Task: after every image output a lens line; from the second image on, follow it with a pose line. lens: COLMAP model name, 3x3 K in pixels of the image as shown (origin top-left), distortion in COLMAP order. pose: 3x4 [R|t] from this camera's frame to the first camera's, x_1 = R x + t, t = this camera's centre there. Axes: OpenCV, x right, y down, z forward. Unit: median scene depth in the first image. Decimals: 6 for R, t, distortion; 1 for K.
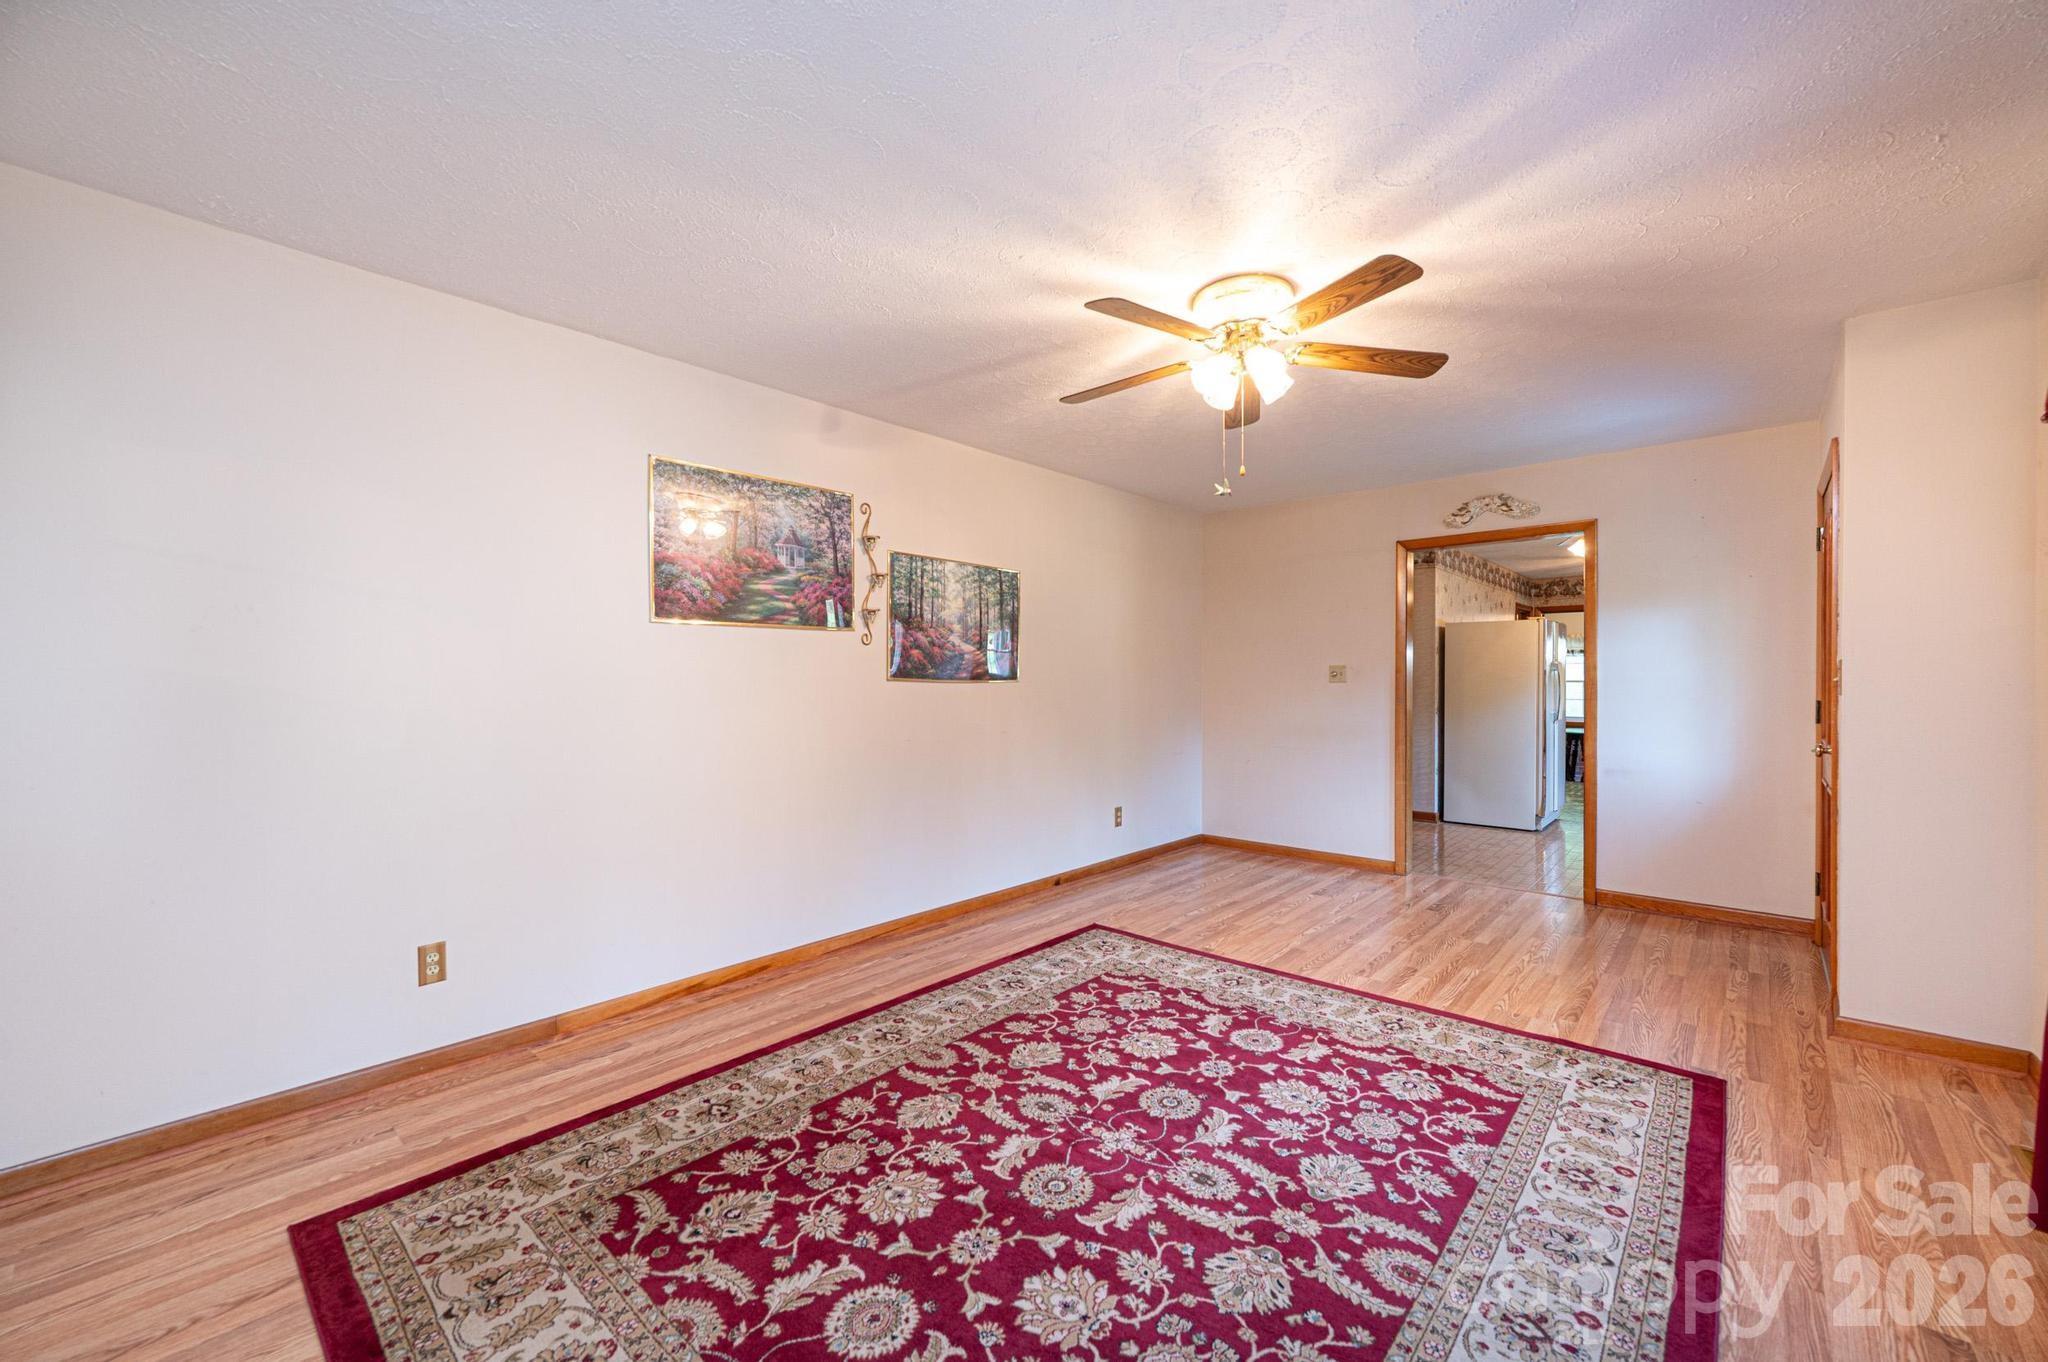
lens RADIAL K [[809.1, 0, 1029.8], [0, 809.1, 676.9], [0, 0, 1]] dist [0.003937, -0.000128]
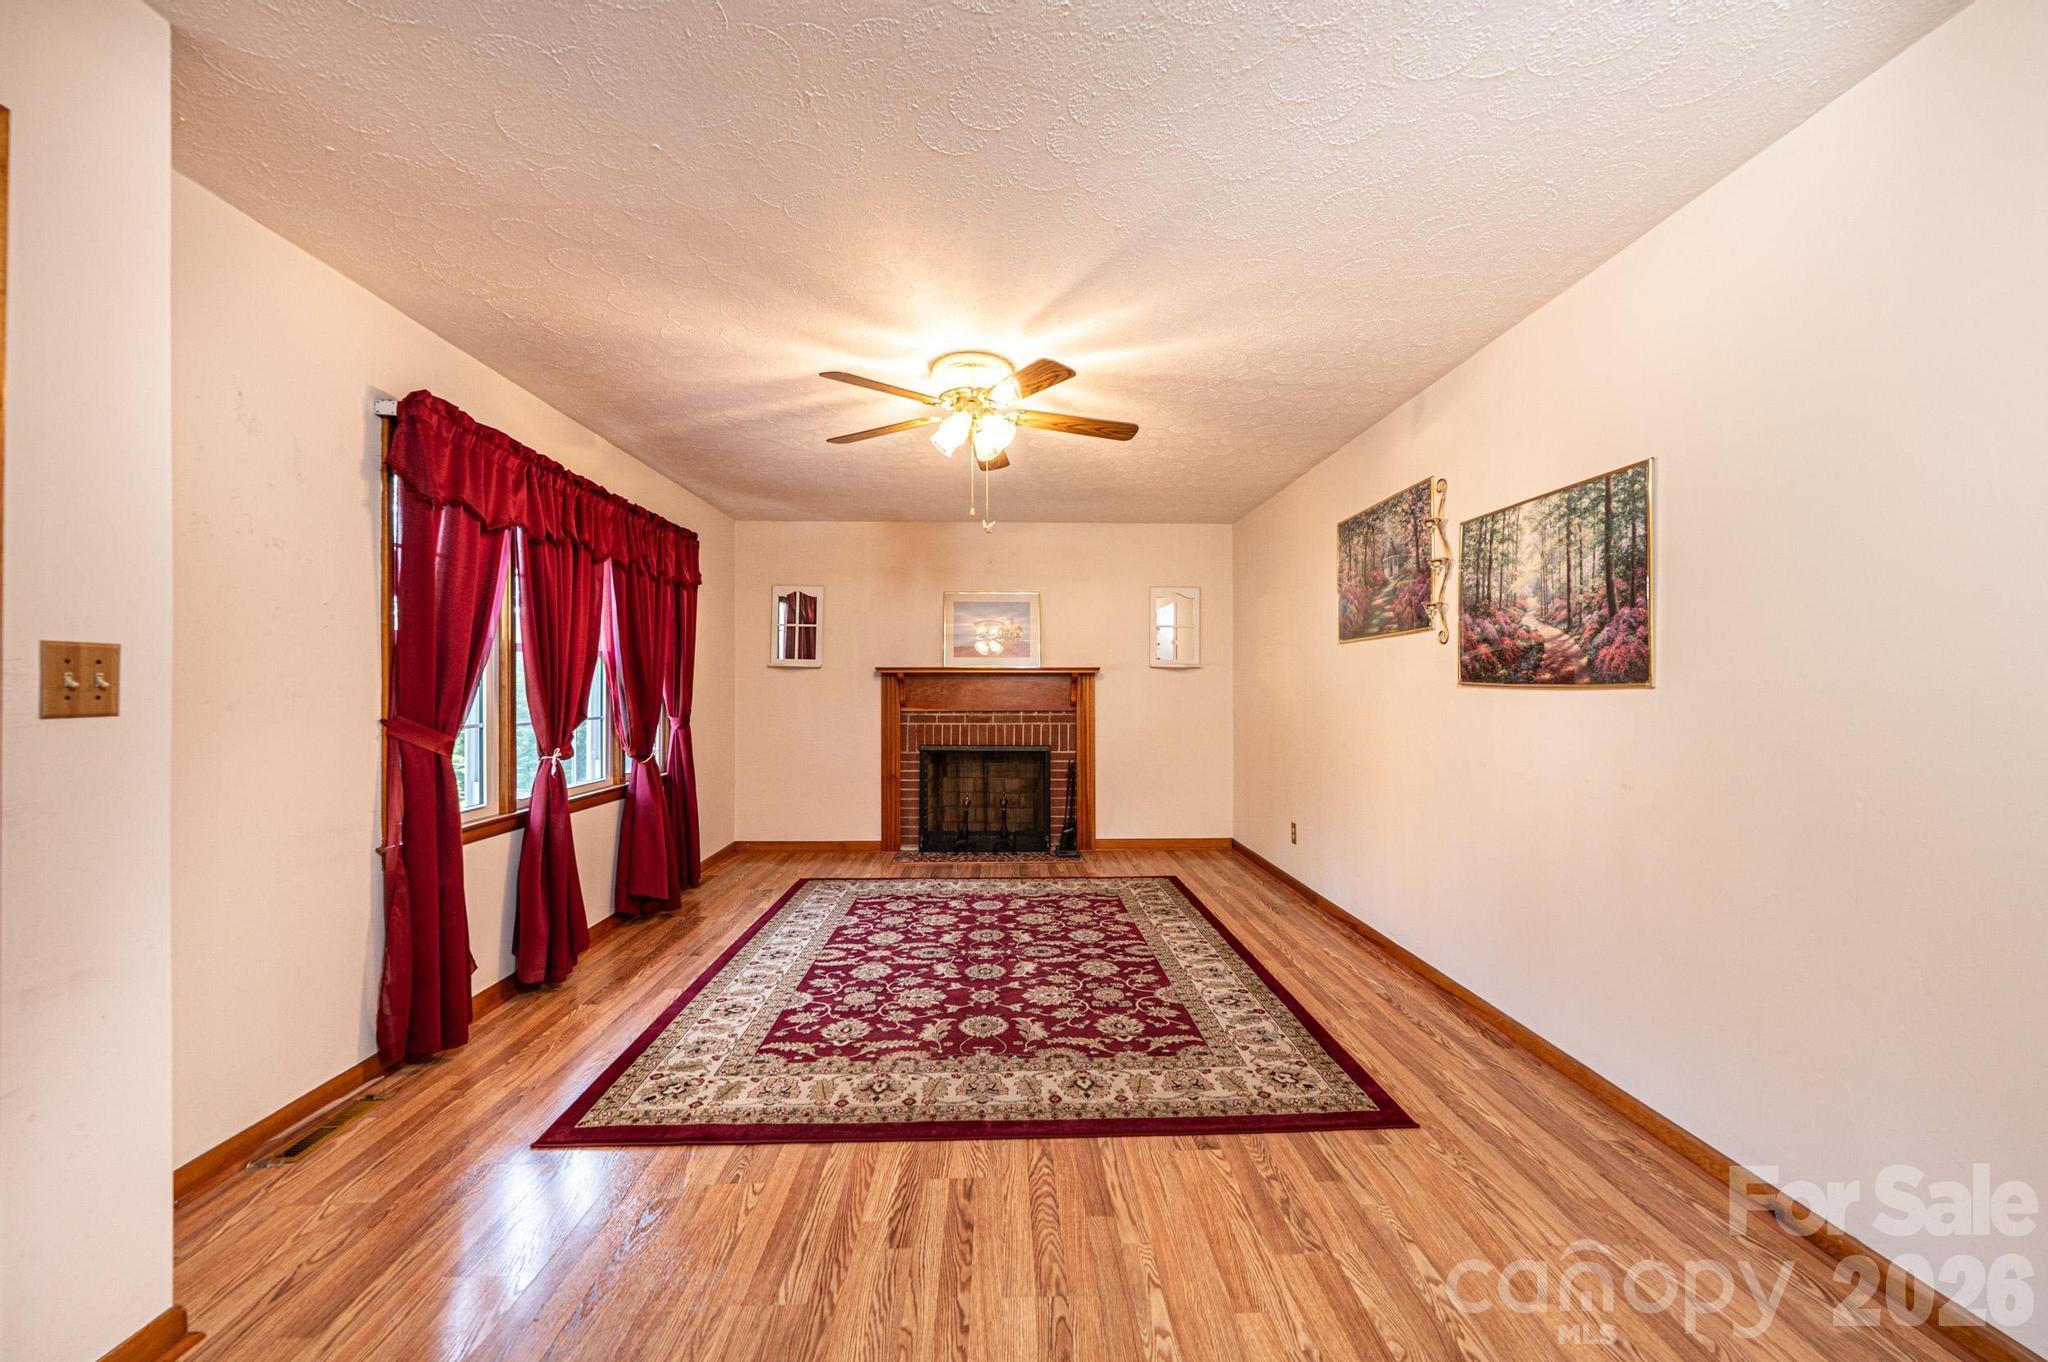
lens RADIAL K [[809.1, 0, 1027.1], [0, 809.1, 691.3], [0, 0, 1]] dist [0.003937, -0.000128]
pose [[-0.719995, 0.003445, -0.693971, 0.972626], [0.002666, 0.999994, 0.002198, 0.009474], [0.693975, -0.000268, -0.719999, 1.804315]]
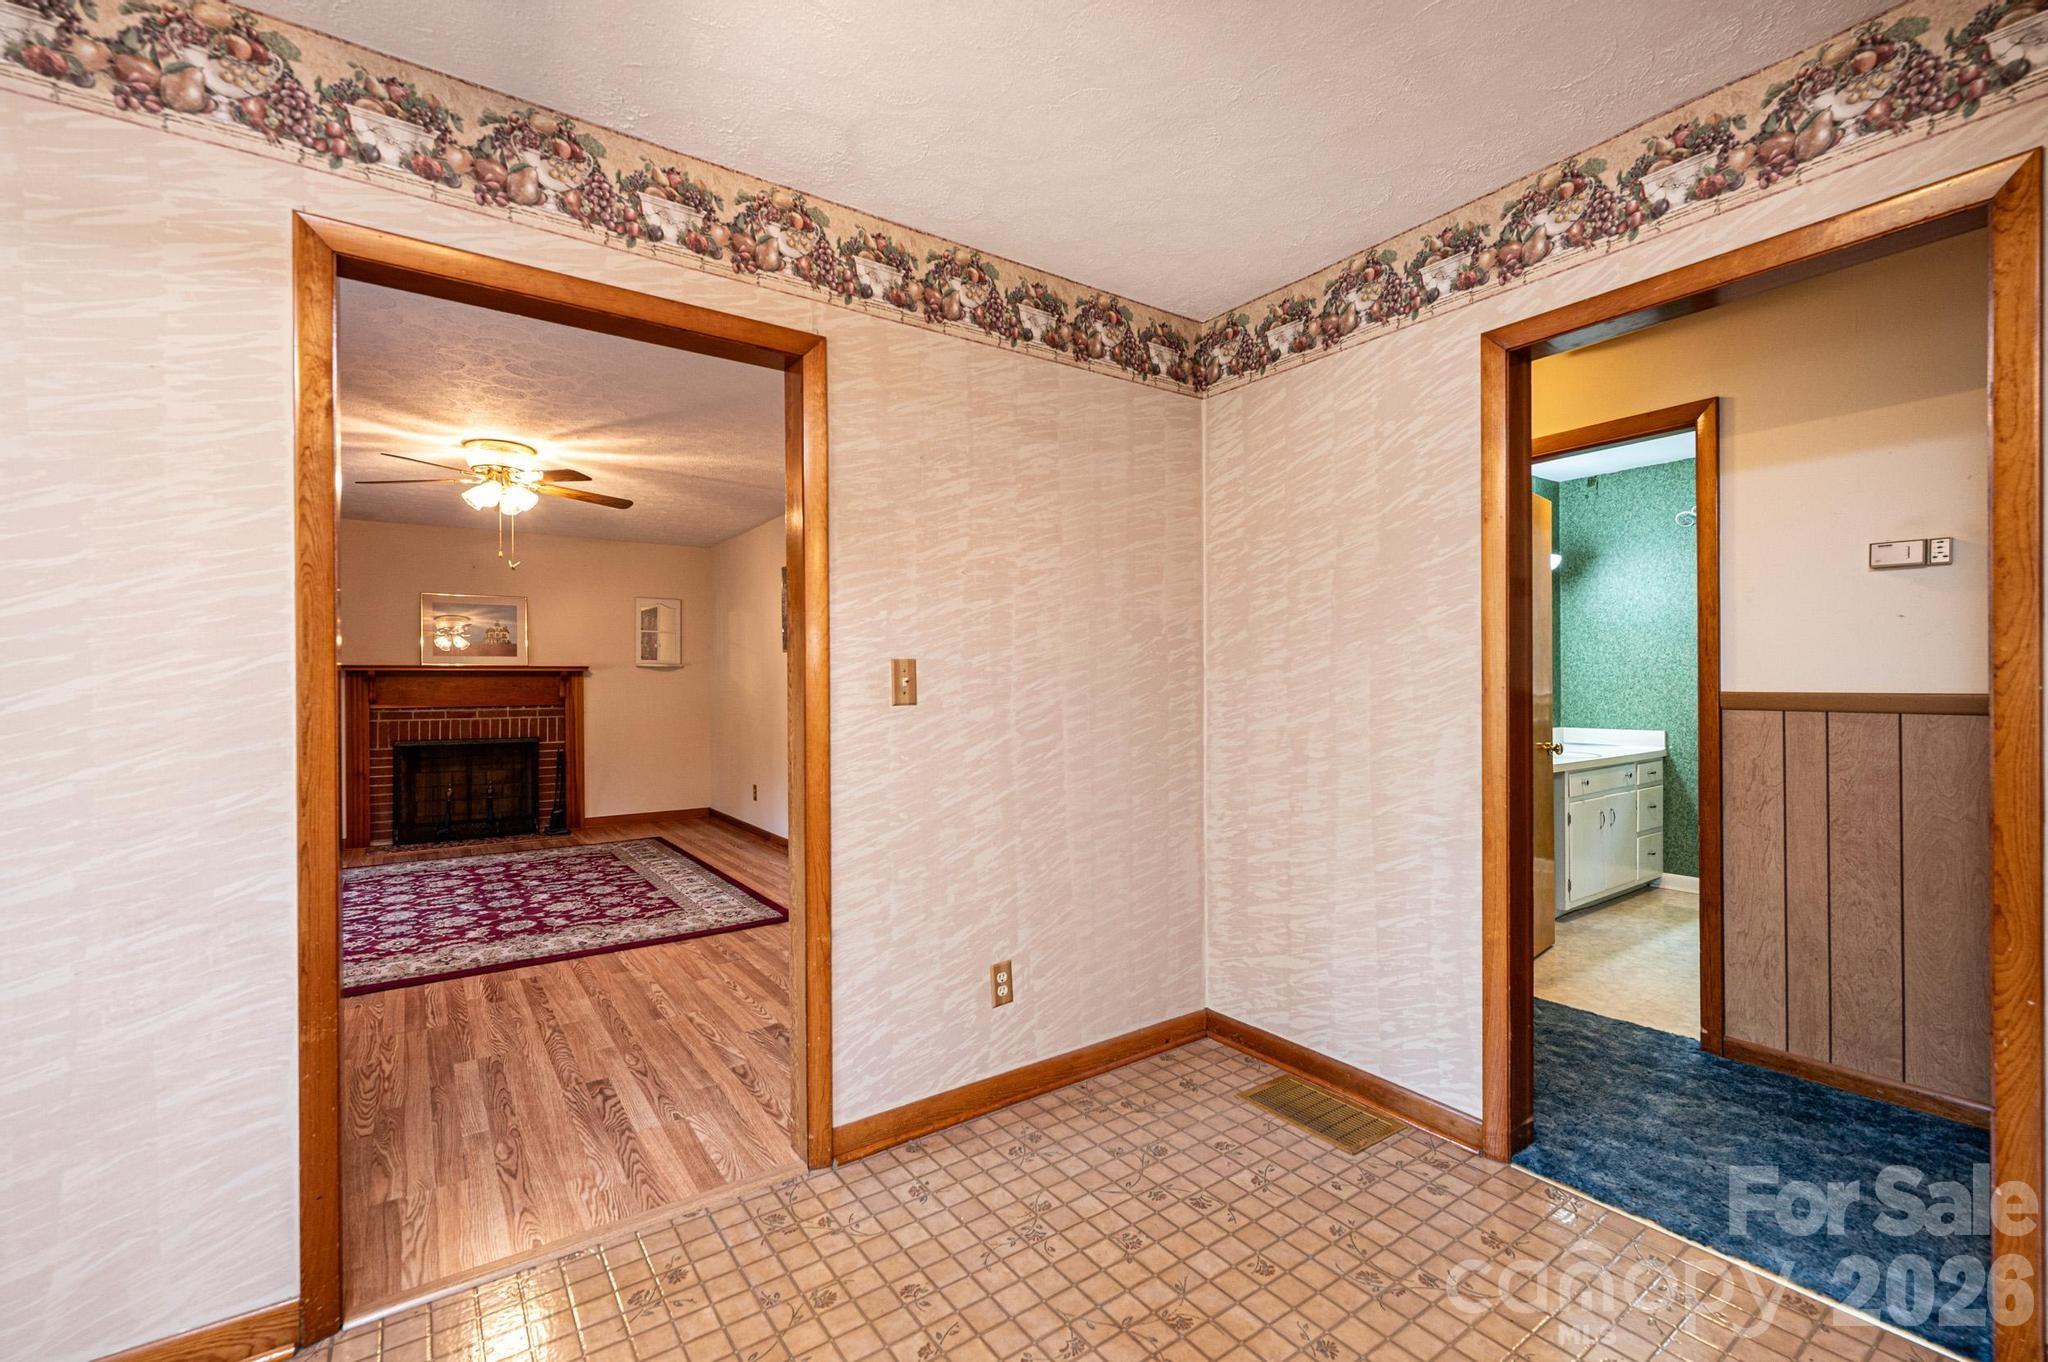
lens RADIAL K [[858.9, 0, 1025.0], [0, 858.9, 684.0], [0, 0, 1]] dist [-0.003983, -0.000053]
pose [[-0.214886, 0.001379, -0.976638, 1.617181], [0.006814, 0.999977, -0.000087, 0.012226], [0.976615, -0.006673, -0.214890, 2.254981]]
